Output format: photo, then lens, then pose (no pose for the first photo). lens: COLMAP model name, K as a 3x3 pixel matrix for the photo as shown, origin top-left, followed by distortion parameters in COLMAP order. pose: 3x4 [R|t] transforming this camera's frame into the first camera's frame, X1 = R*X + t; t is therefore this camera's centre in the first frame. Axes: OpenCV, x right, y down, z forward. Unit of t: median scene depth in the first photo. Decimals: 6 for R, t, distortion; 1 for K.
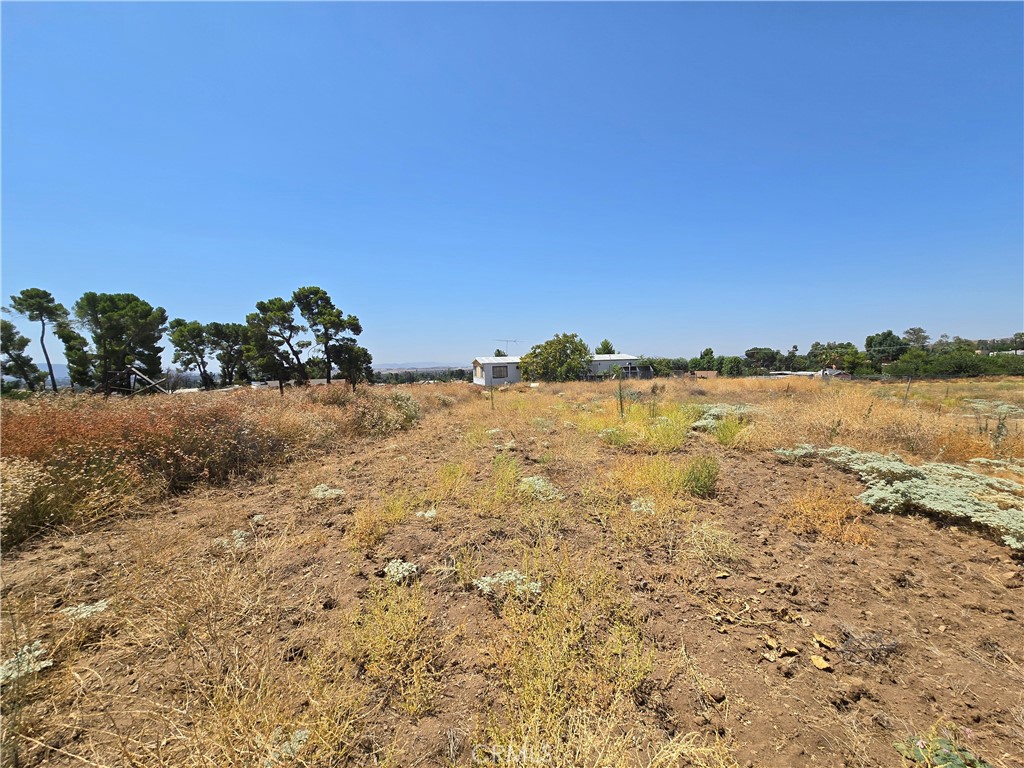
lens RADIAL K [[419.1, 0, 509.6], [0, 419.1, 383.5], [0, 0, 1]] dist [0.001052, 0.000069]
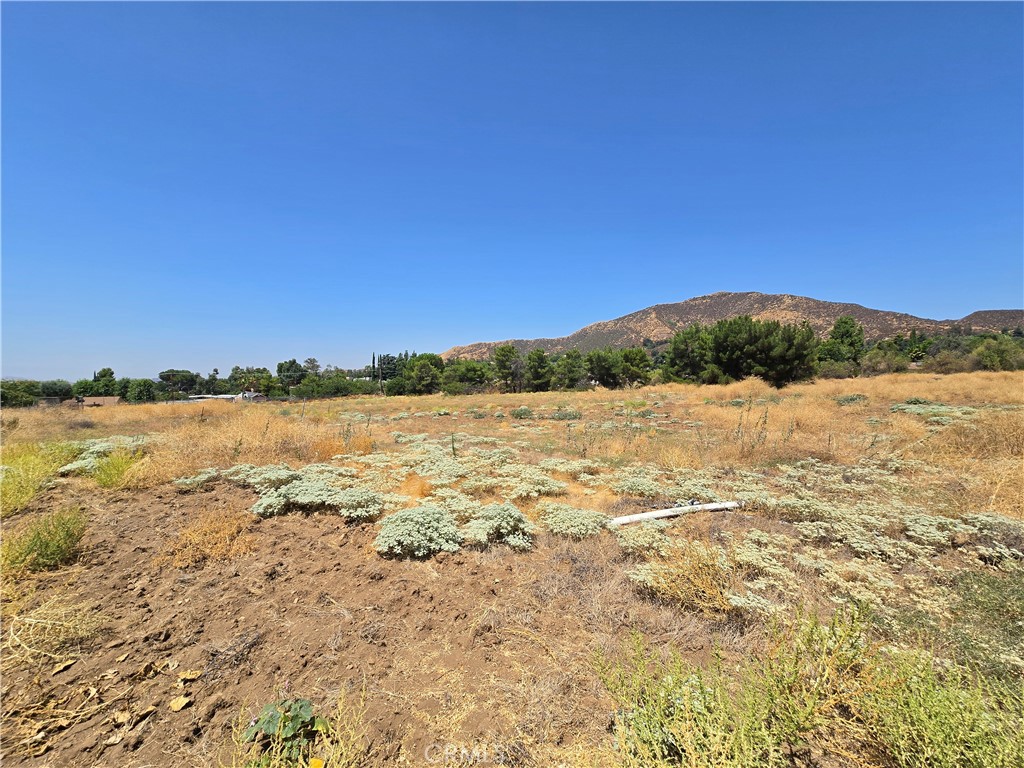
lens RADIAL K [[419.1, 0, 509.6], [0, 419.1, 383.5], [0, 0, 1]] dist [0.001052, 0.000069]
pose [[0.355964, 0.003538, 0.934493, 0.038205], [0.048548, 0.998572, -0.022273, 0.002012], [-0.933238, 0.053296, 0.355284, -0.020090]]
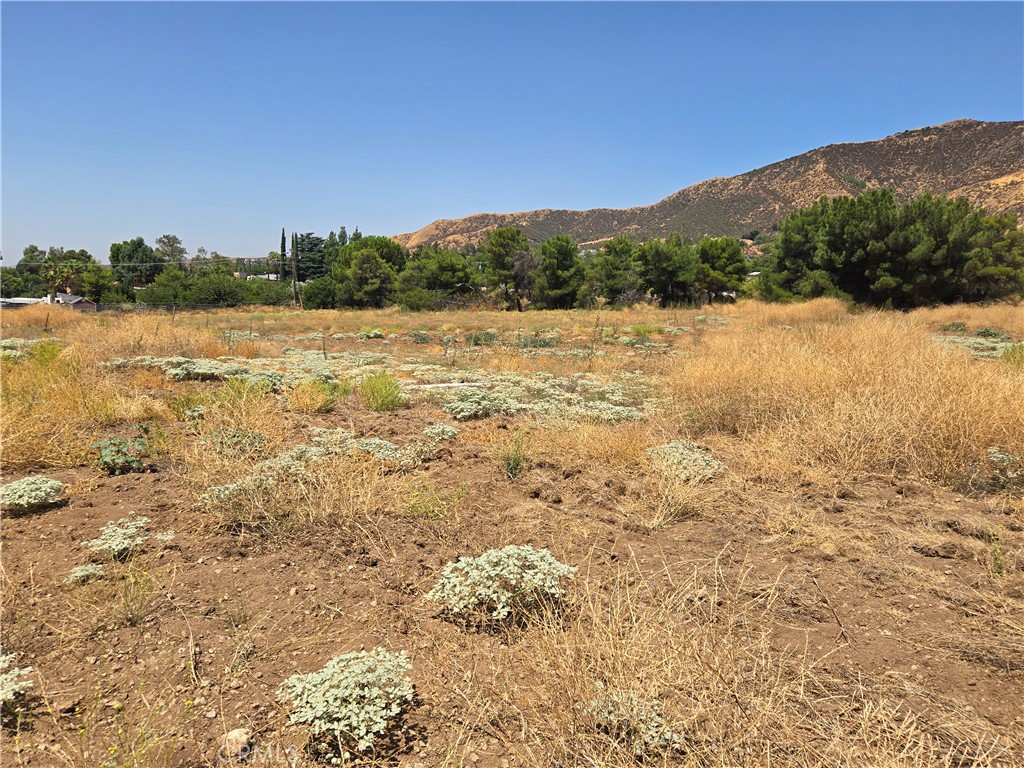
lens RADIAL K [[775.0, 0, 518.5], [0, 775.0, 389.0], [0, 0, 1]] dist [0.104589, -0.103748]
pose [[0.381405, -0.100019, 0.918981, -1.038865], [0.020434, 0.994799, 0.099790, 0.029322], [-0.924182, -0.019282, 0.381465, -1.024130]]
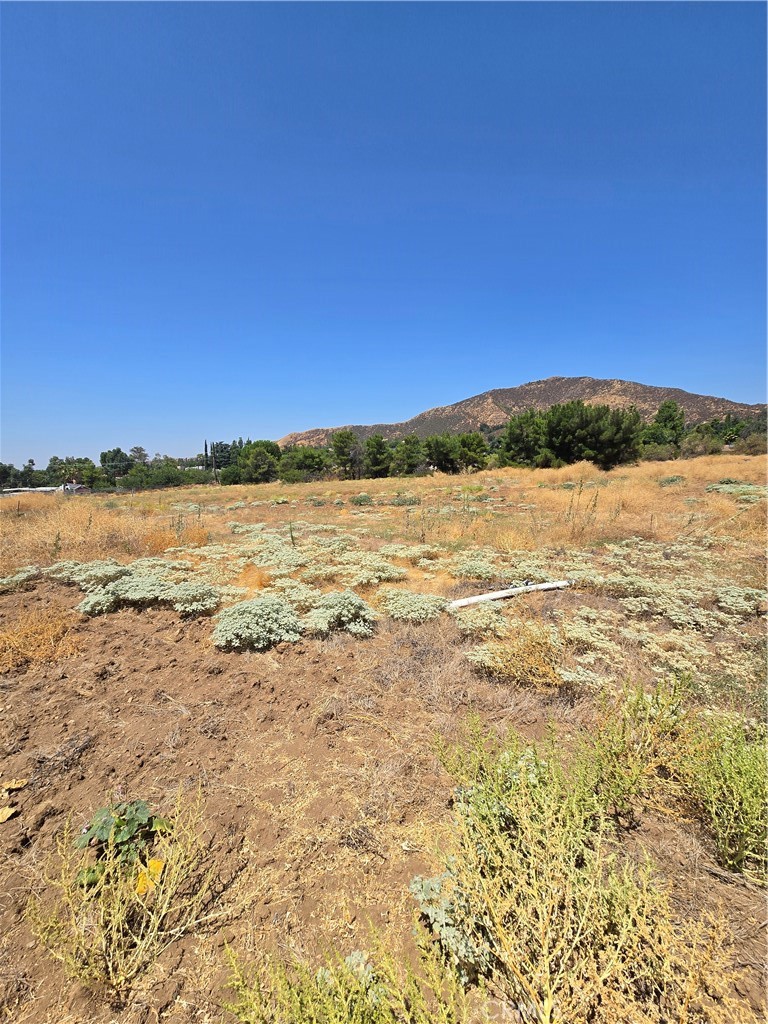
lens RADIAL K [[419.1, 0, 385.1], [0, 419.1, 505.6], [0, 0, 1]] dist [0.001052, 0.000069]
pose [[0.273739, -0.082638, 0.958247, 0.050161], [0.065569, 0.995588, 0.067127, 0.000892], [-0.959566, 0.044456, 0.277950, -0.017835]]
